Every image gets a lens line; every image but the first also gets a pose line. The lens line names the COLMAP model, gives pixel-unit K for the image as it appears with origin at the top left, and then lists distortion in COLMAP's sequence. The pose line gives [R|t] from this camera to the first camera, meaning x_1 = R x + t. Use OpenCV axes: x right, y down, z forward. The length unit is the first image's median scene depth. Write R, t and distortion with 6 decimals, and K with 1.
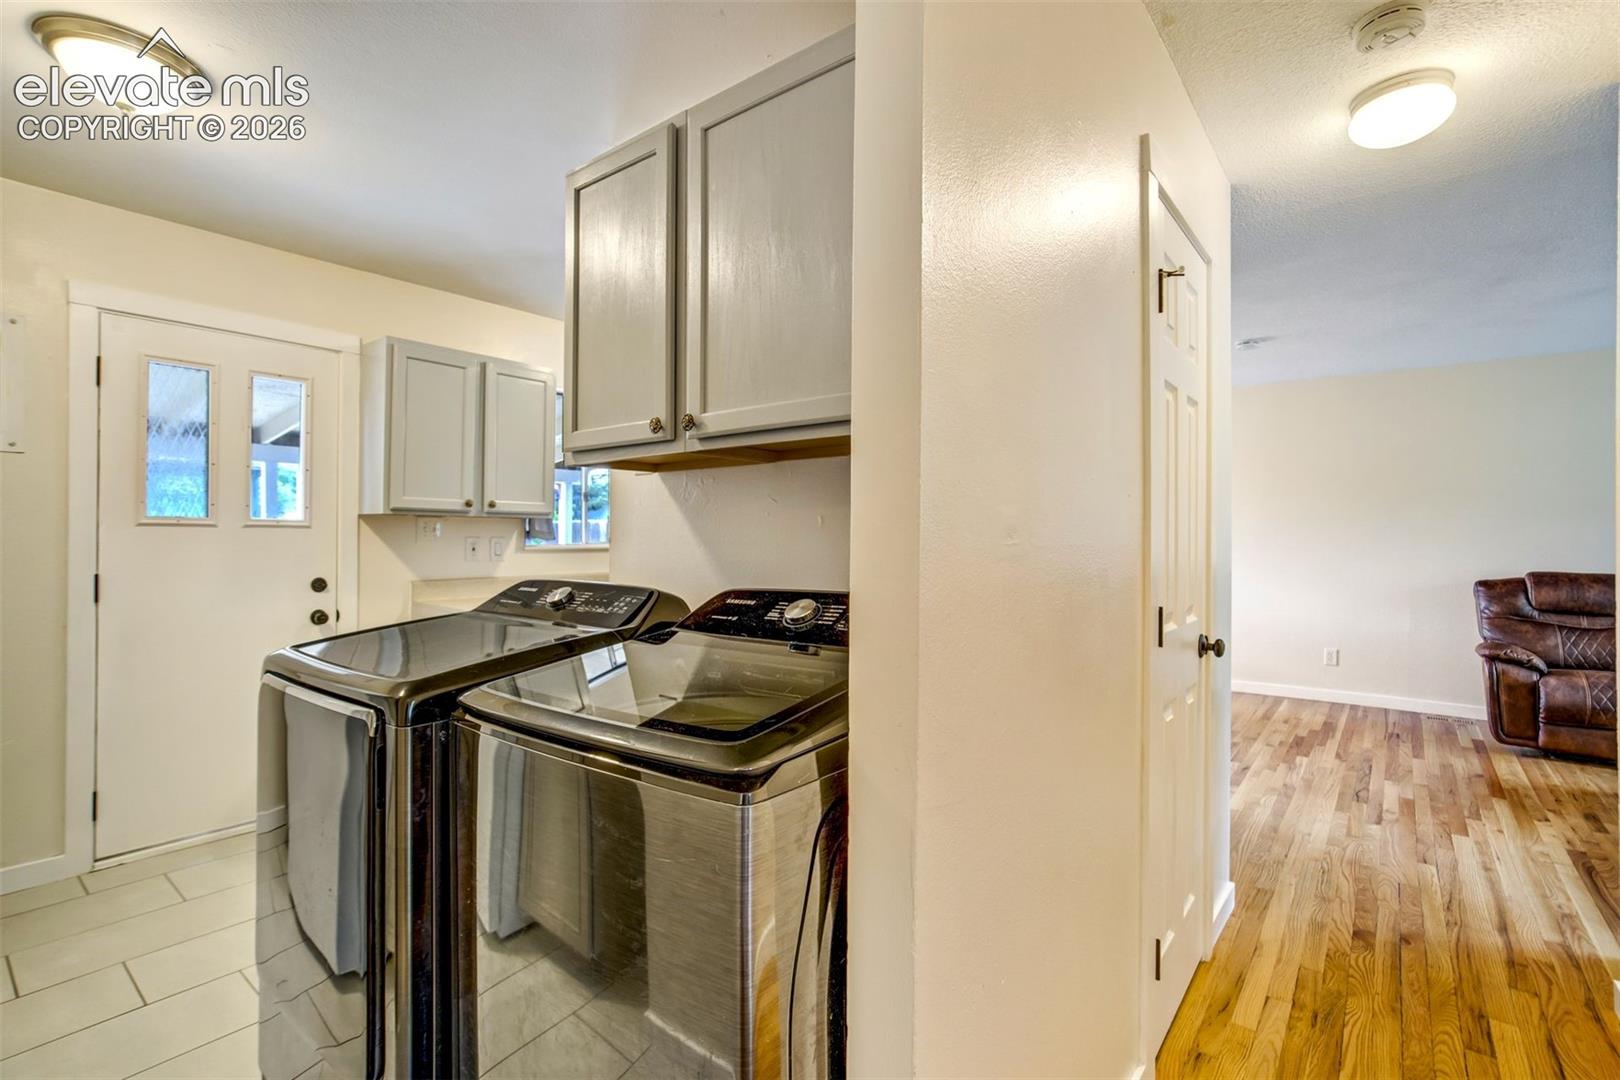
lens RADIAL K [[756.1, 0, 804.3], [0, 756.1, 533.9], [0, 0, 1]] dist [-0.041893, 0.021917]
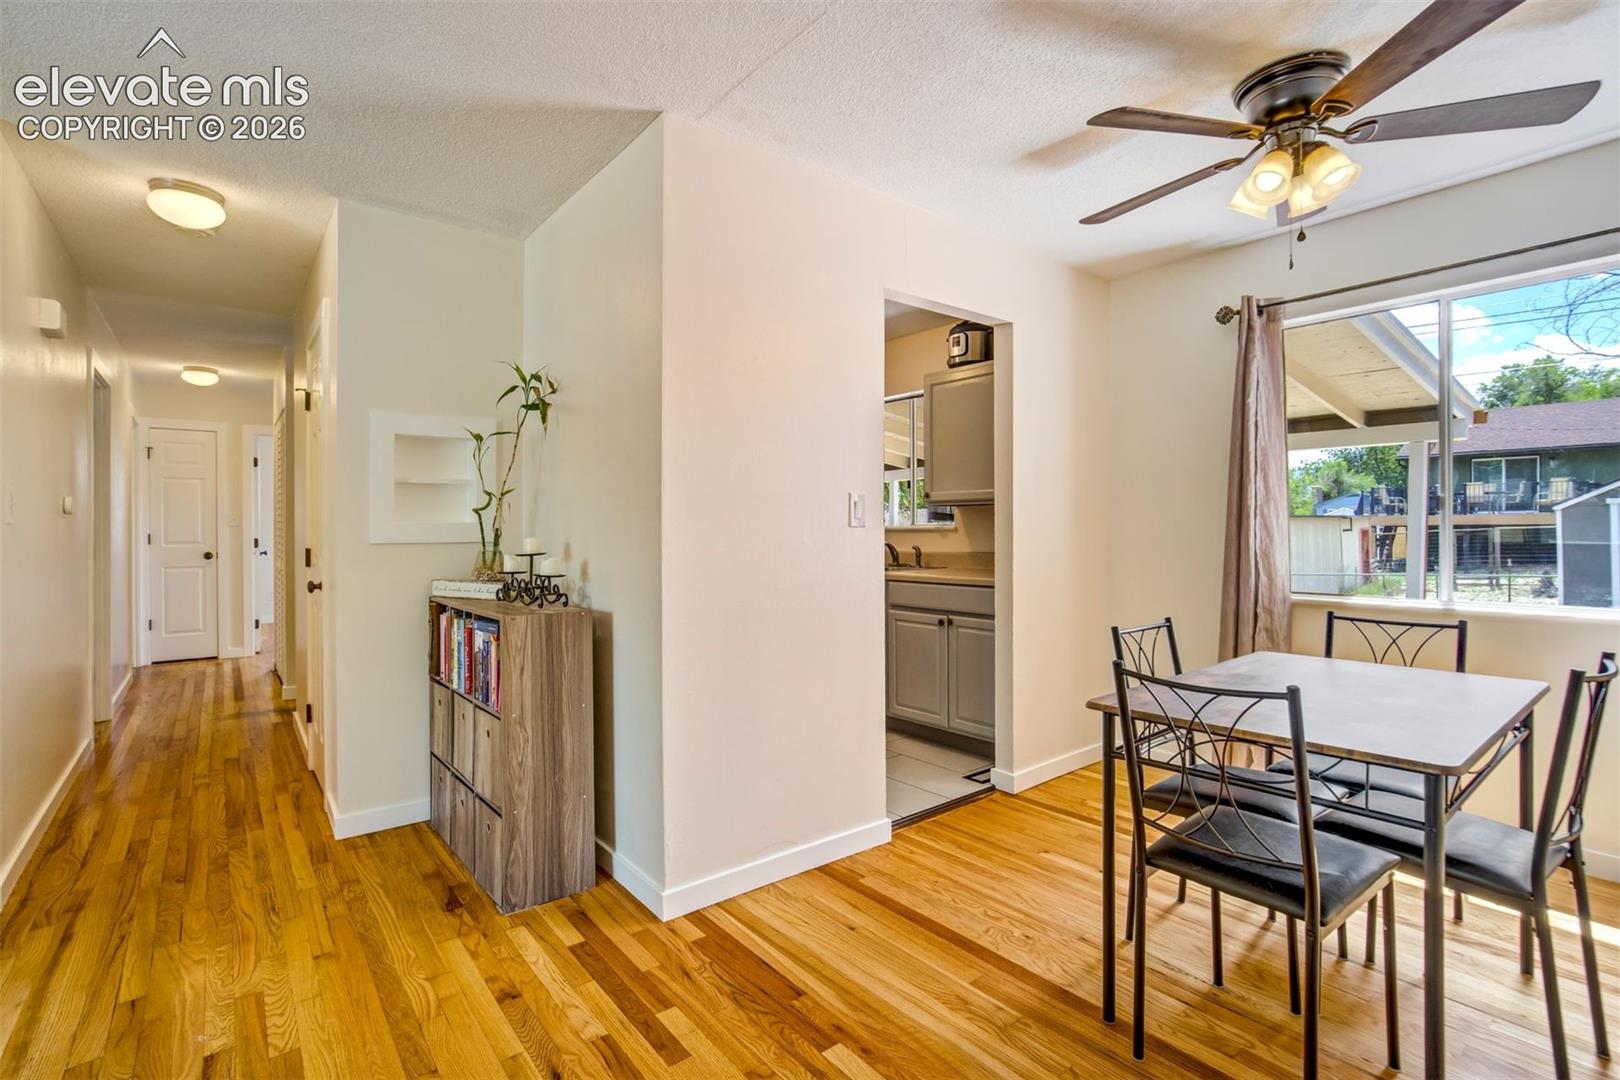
lens RADIAL K [[756.1, 0, 804.3], [0, 756.1, 533.9], [0, 0, 1]] dist [-0.041893, 0.021917]
pose [[-0.225516, 0.005939, -0.974221, 0.908130], [0.004692, 0.999976, 0.005010, 0.022032], [0.974228, -0.003441, -0.225538, 1.169519]]
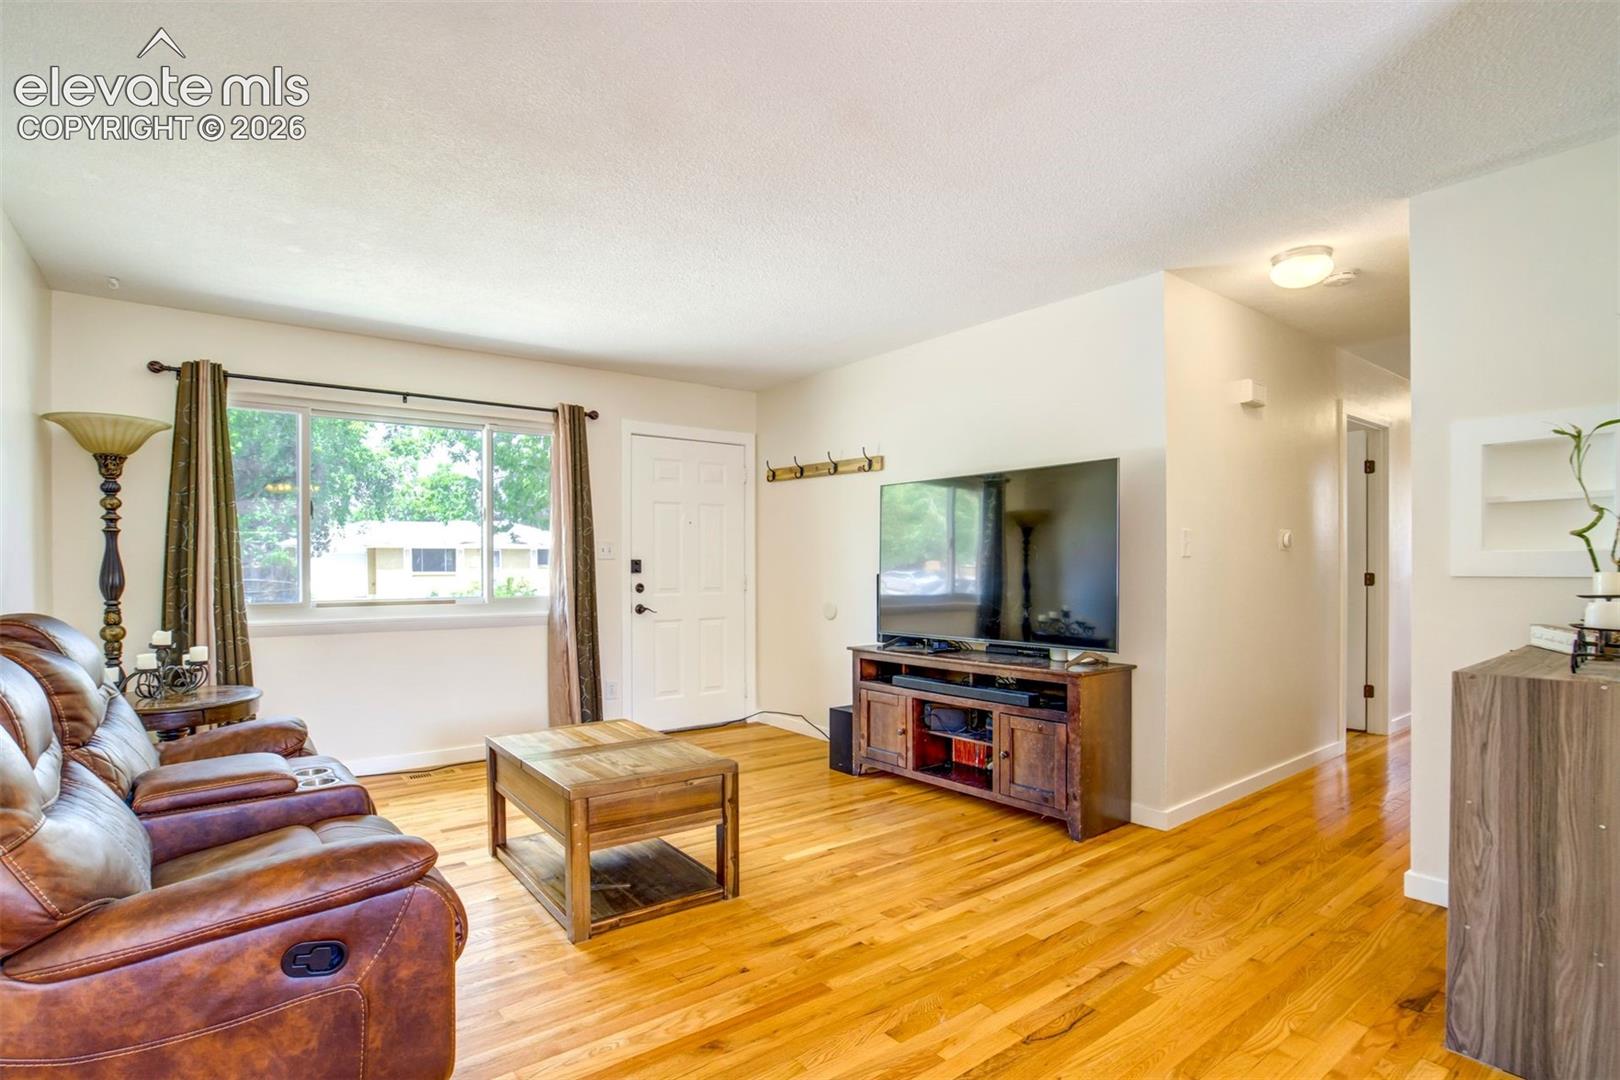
lens RADIAL K [[789.0, 0, 802.0], [0, 789.0, 561.7], [0, 0, 1]] dist [-0.062695, 0.025563]
pose [[-0.969583, 0.000921, 0.244762, 0.682520], [-0.000127, 0.999991, -0.004270, 0.022371], [-0.244763, -0.004171, -0.969574, 1.350533]]
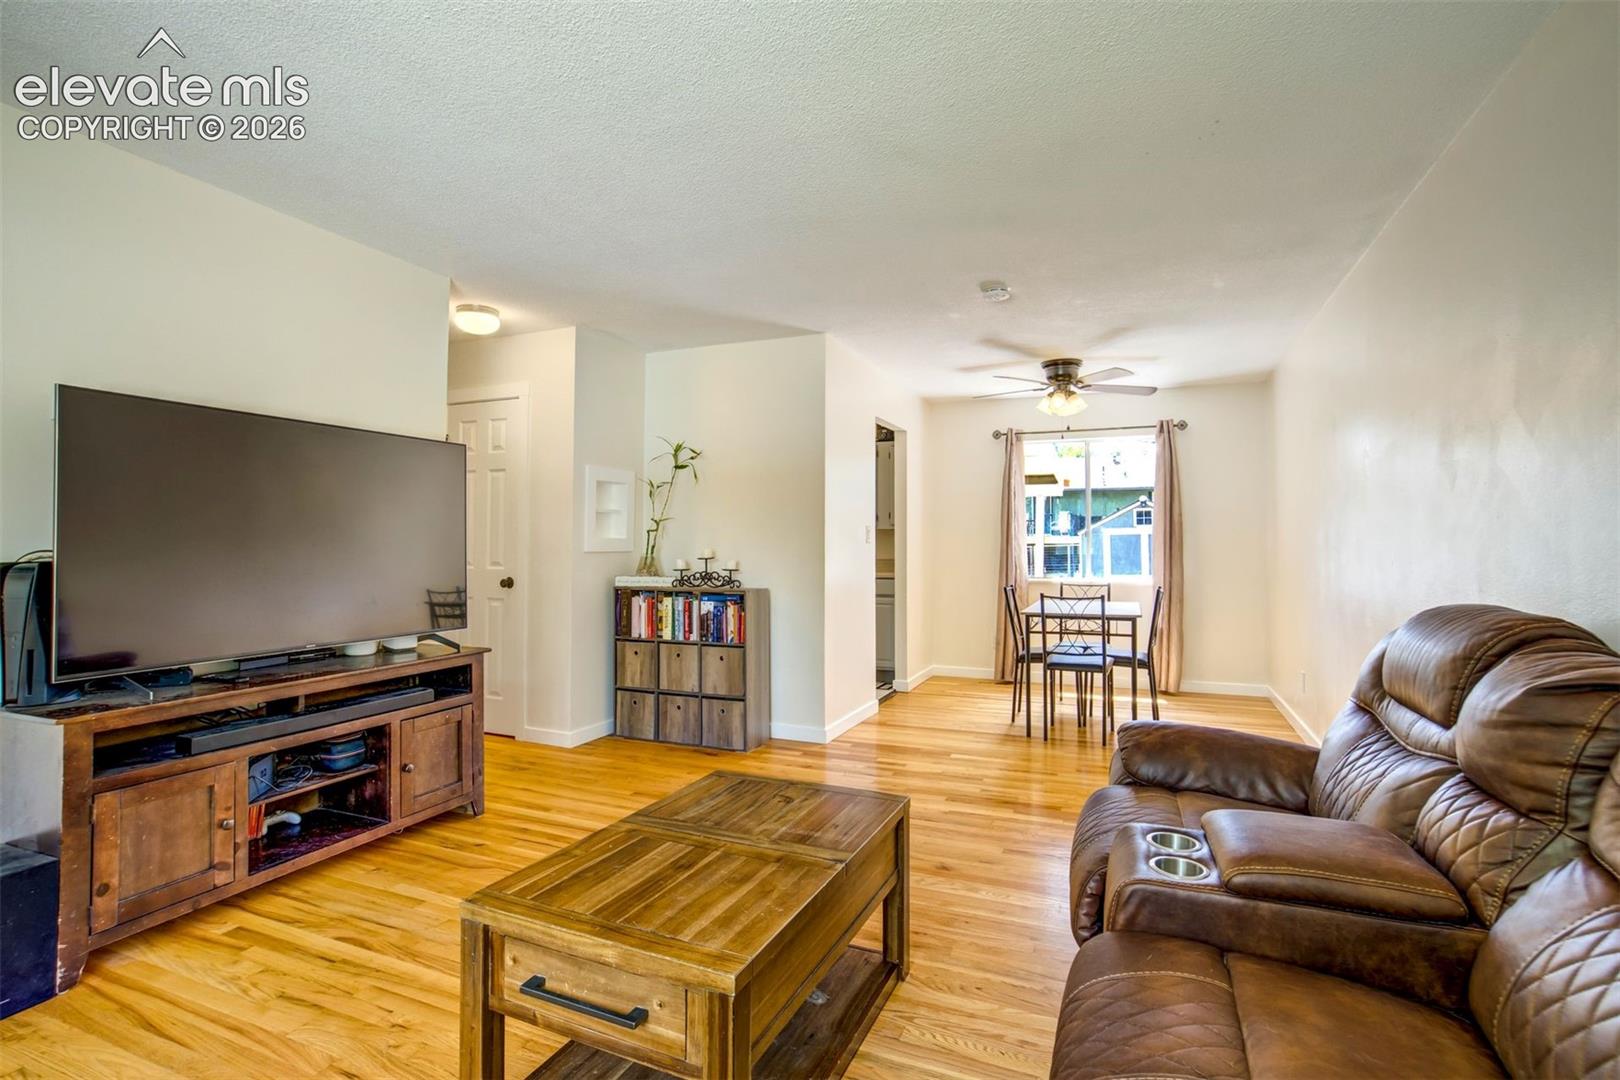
lens RADIAL K [[764.9, 0, 808.8], [0, 764.9, 524.1], [0, 0, 1]] dist [-0.054455, 0.035252]
pose [[0.257067, -0.028245, -0.965981, 1.450332], [0.000307, 0.999575, -0.029145, 0.024253], [0.966394, 0.007196, 0.256966, 0.646422]]
